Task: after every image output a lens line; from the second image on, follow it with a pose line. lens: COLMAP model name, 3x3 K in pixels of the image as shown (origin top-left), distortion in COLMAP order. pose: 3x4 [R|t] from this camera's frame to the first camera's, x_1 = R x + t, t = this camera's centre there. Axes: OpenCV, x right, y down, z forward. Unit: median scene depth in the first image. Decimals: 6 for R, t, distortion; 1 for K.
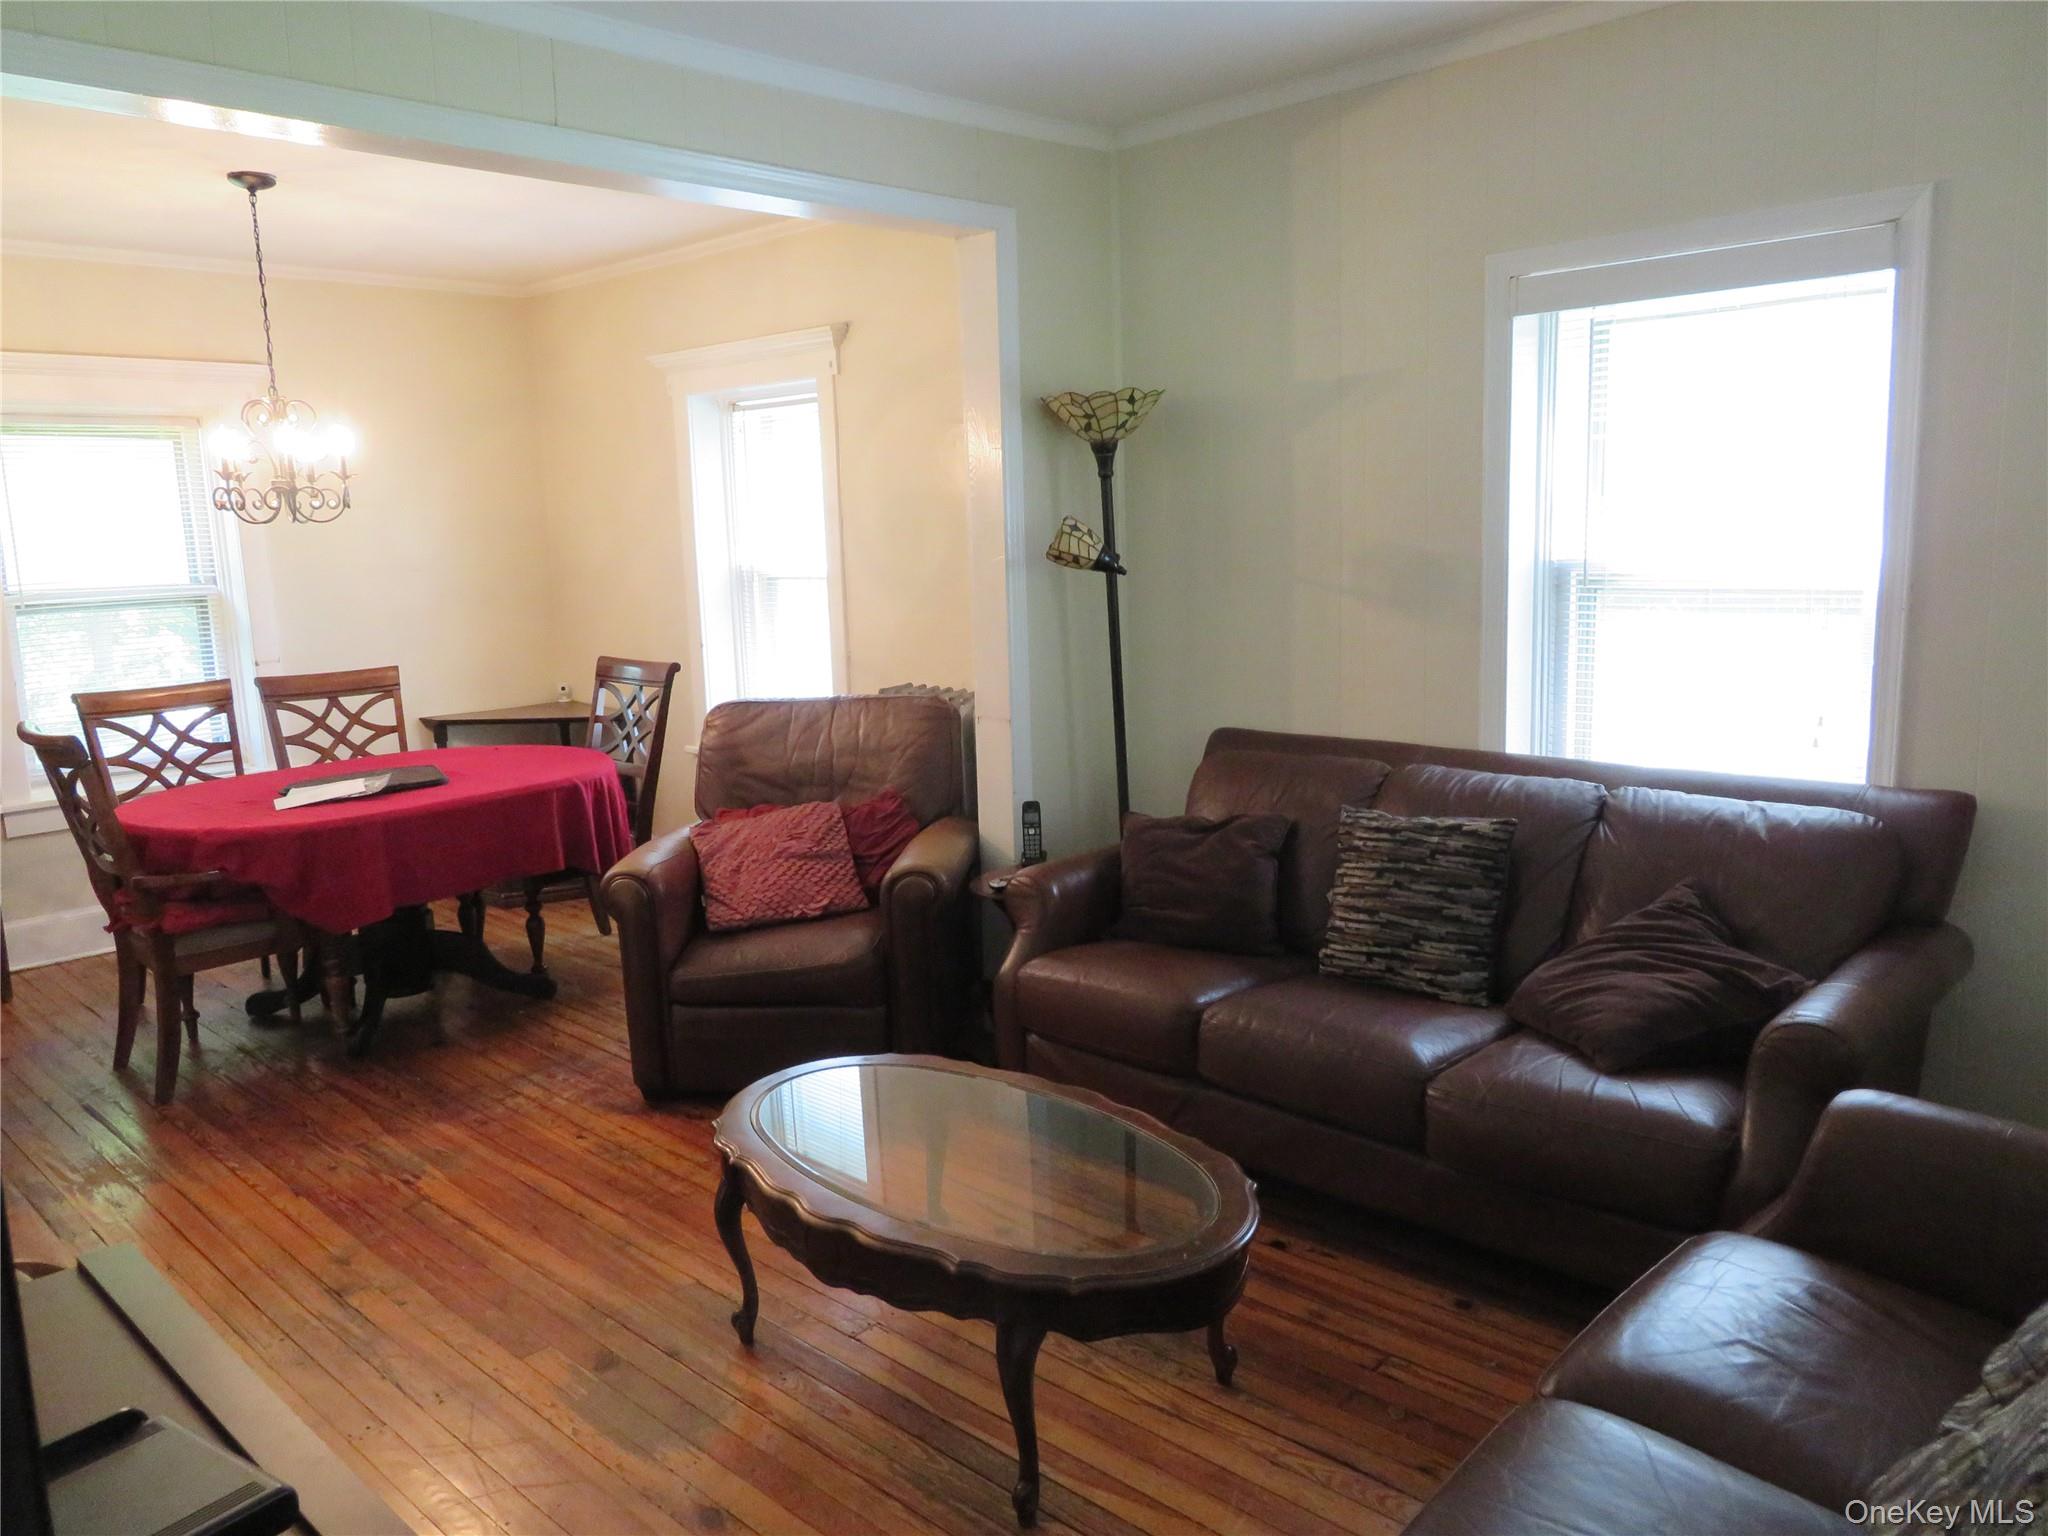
lens RADIAL K [[1469.7, 0, 1027.0], [0, 1469.7, 782.7], [0, 0, 1]] dist [-0.011508, 0.004503]
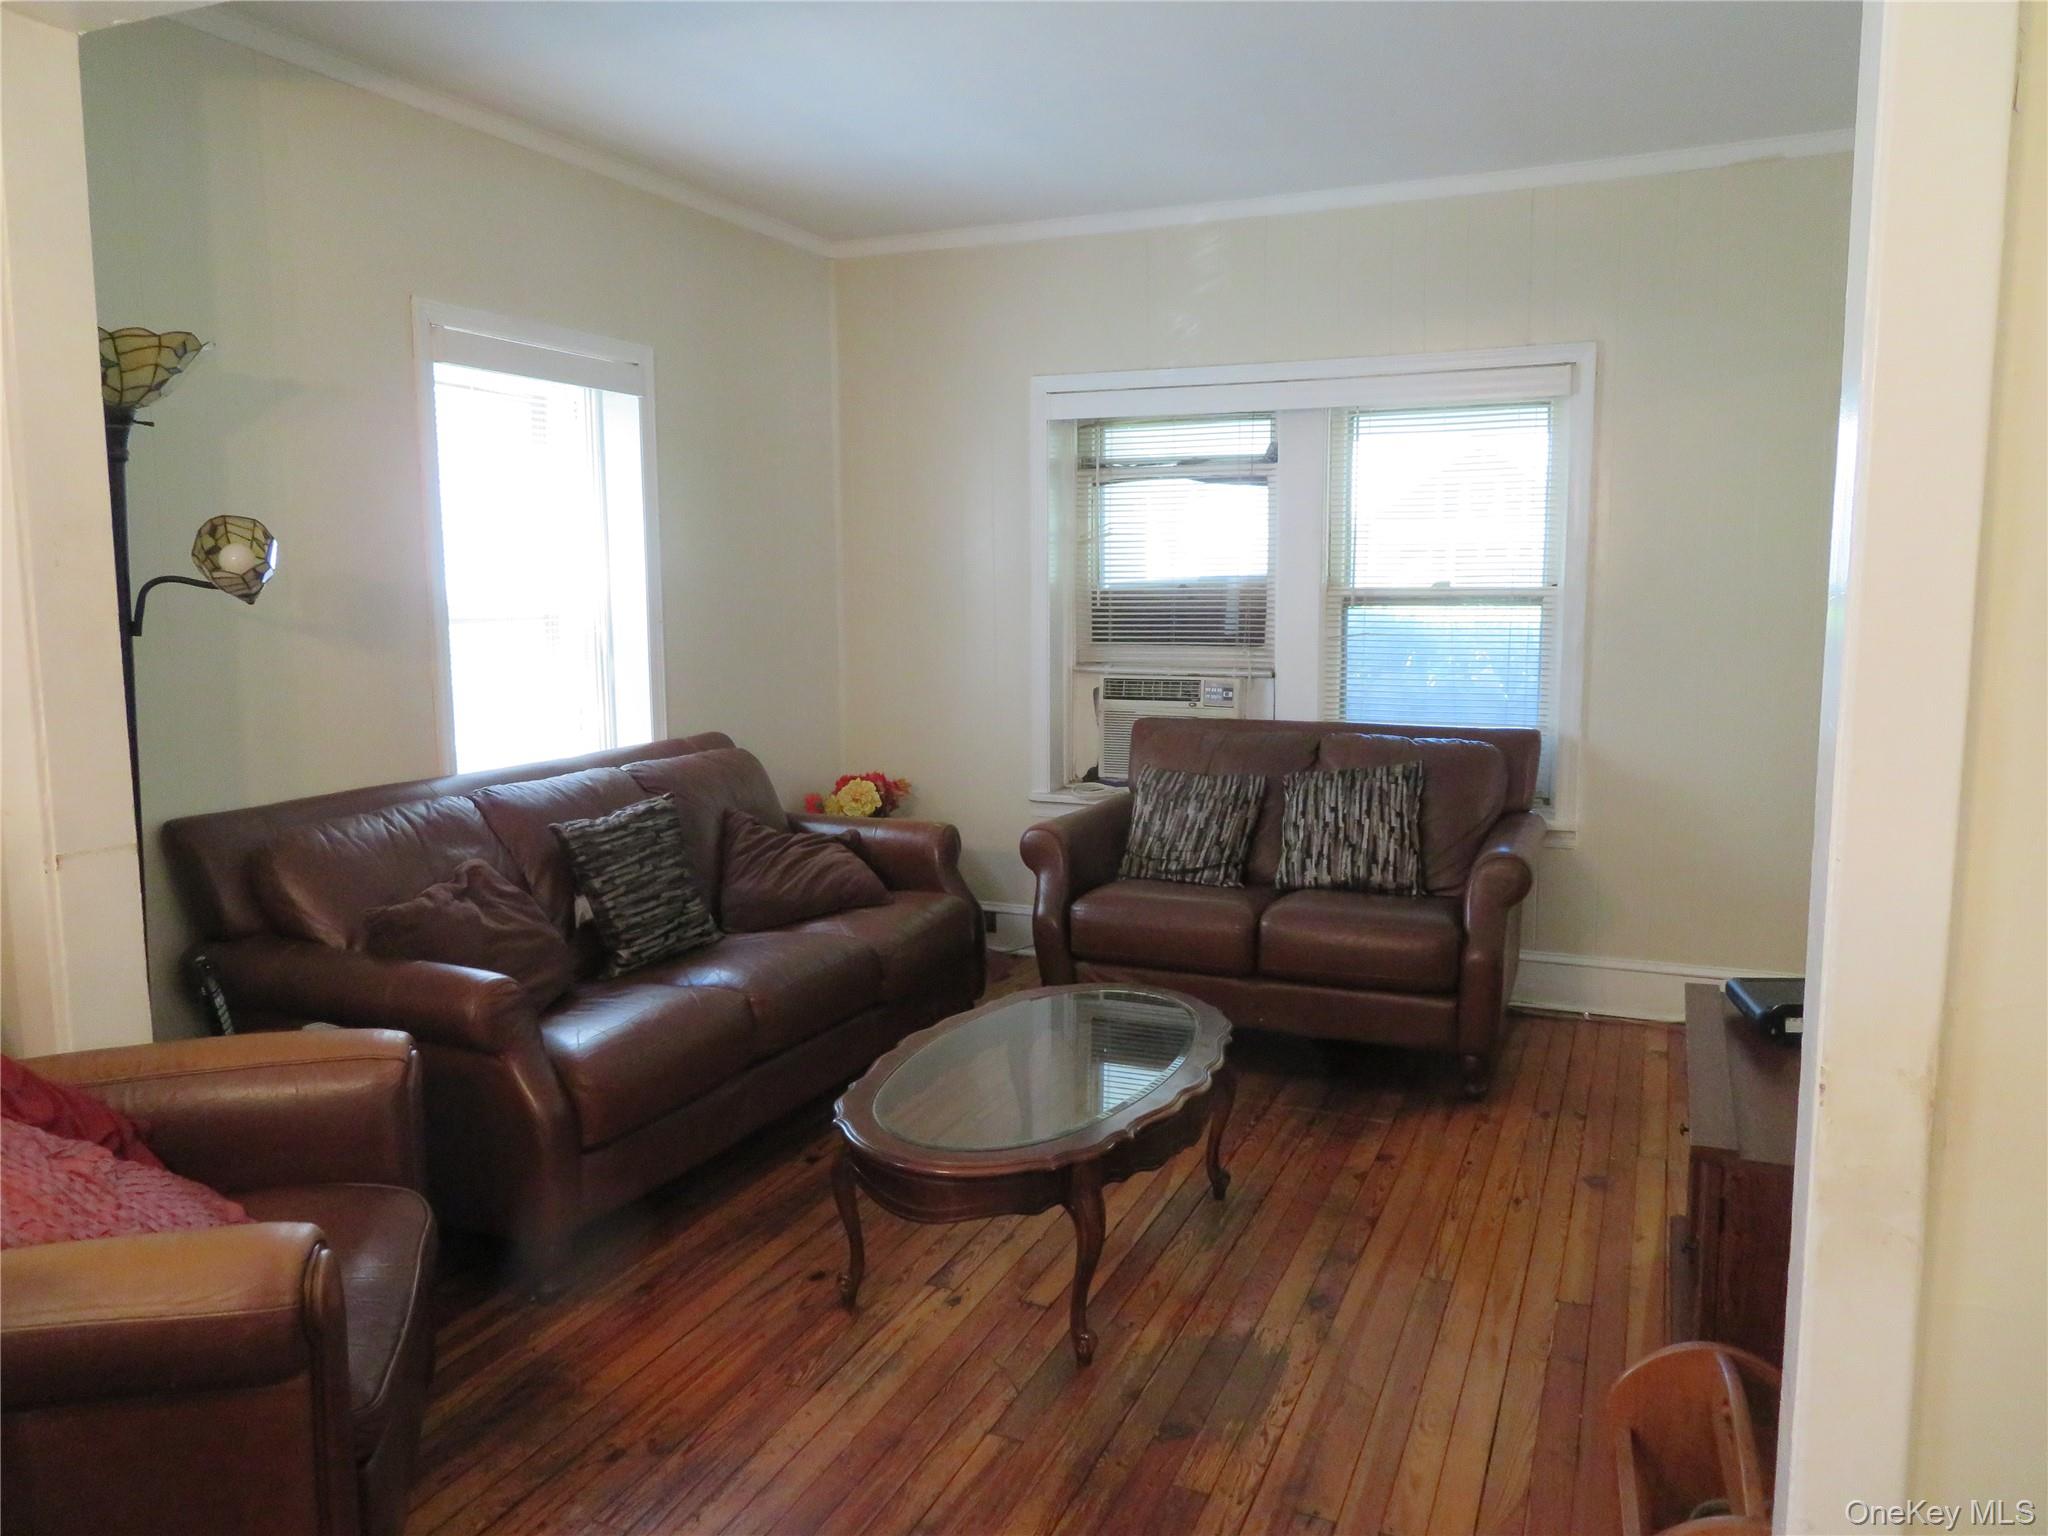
lens RADIAL K [[1469.7, 0, 1026.1], [0, 1469.7, 756.6], [0, 0, 1]] dist [-0.011508, 0.004503]
pose [[-0.346574, -0.081422, 0.934482, -0.899891], [0.167377, 0.974870, 0.147016, -0.132789], [-0.922969, 0.207363, -0.324236, 1.091478]]
